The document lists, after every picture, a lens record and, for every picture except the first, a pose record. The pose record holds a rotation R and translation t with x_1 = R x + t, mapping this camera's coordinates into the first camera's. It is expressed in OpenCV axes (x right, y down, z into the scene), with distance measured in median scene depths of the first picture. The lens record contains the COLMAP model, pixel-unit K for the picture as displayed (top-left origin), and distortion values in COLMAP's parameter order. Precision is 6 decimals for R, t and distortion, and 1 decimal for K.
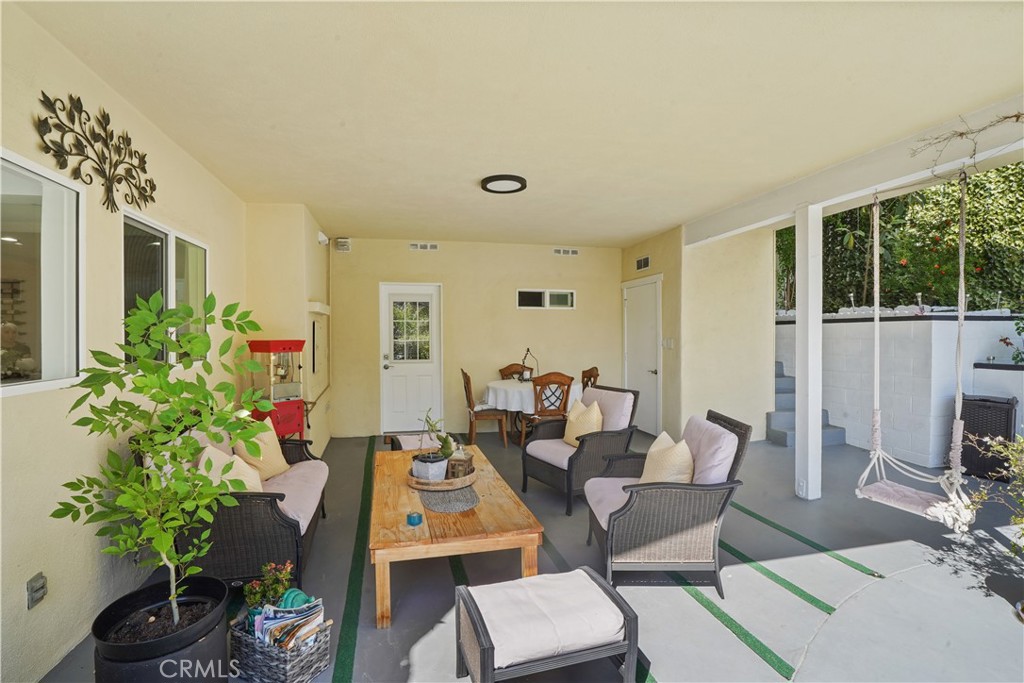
lens RADIAL K [[488.3, 0, 507.4], [0, 488.3, 343.8], [0, 0, 1]] dist [-0.065116, 0.019557]
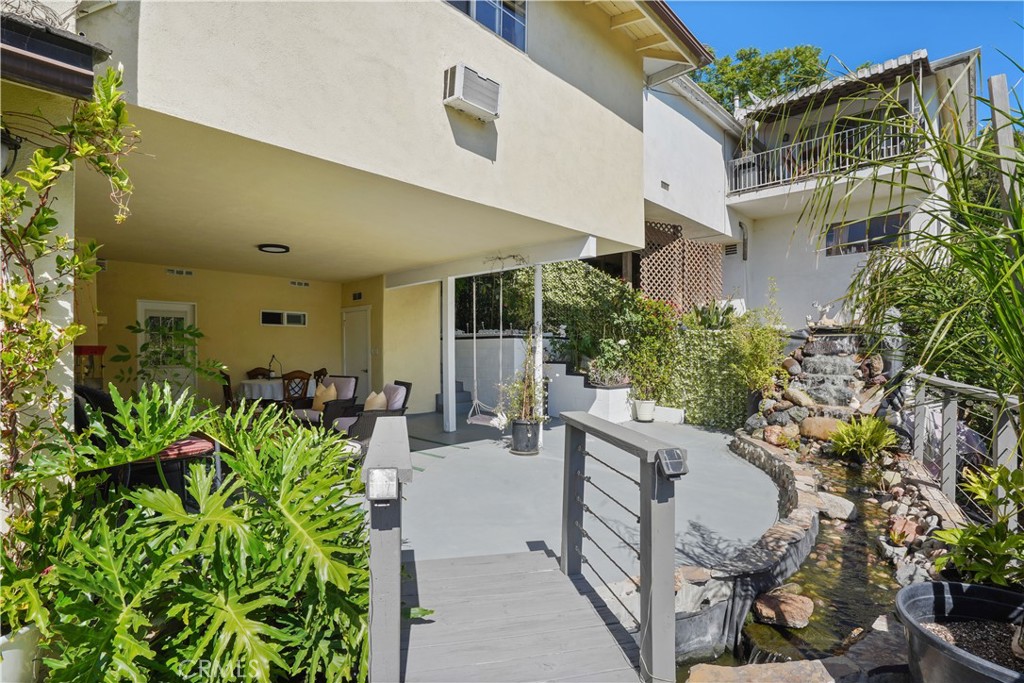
lens RADIAL K [[488.3, 0, 507.4], [0, 488.3, 343.8], [0, 0, 1]] dist [-0.065116, 0.019557]
pose [[0.832150, 0.008157, 0.554491, -0.238591], [0.009188, 0.999552, -0.028494, 0.033187], [-0.554475, 0.028806, 0.831702, -0.711269]]
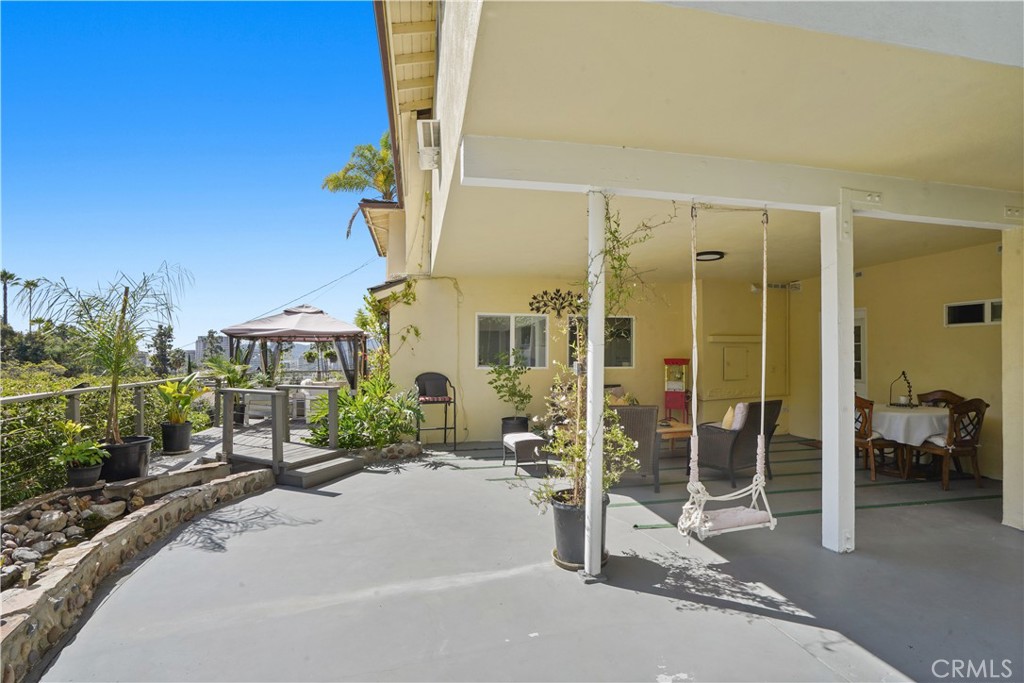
lens RADIAL K [[481.4, 0, 495.4], [0, 481.4, 346.7], [0, 0, 1]] dist [-0.003964, -0.000080]
pose [[-0.042510, -0.016758, -0.998955, 1.512460], [-0.018865, 0.999695, -0.015968, -0.014438], [0.998918, 0.018167, -0.042813, 0.416368]]
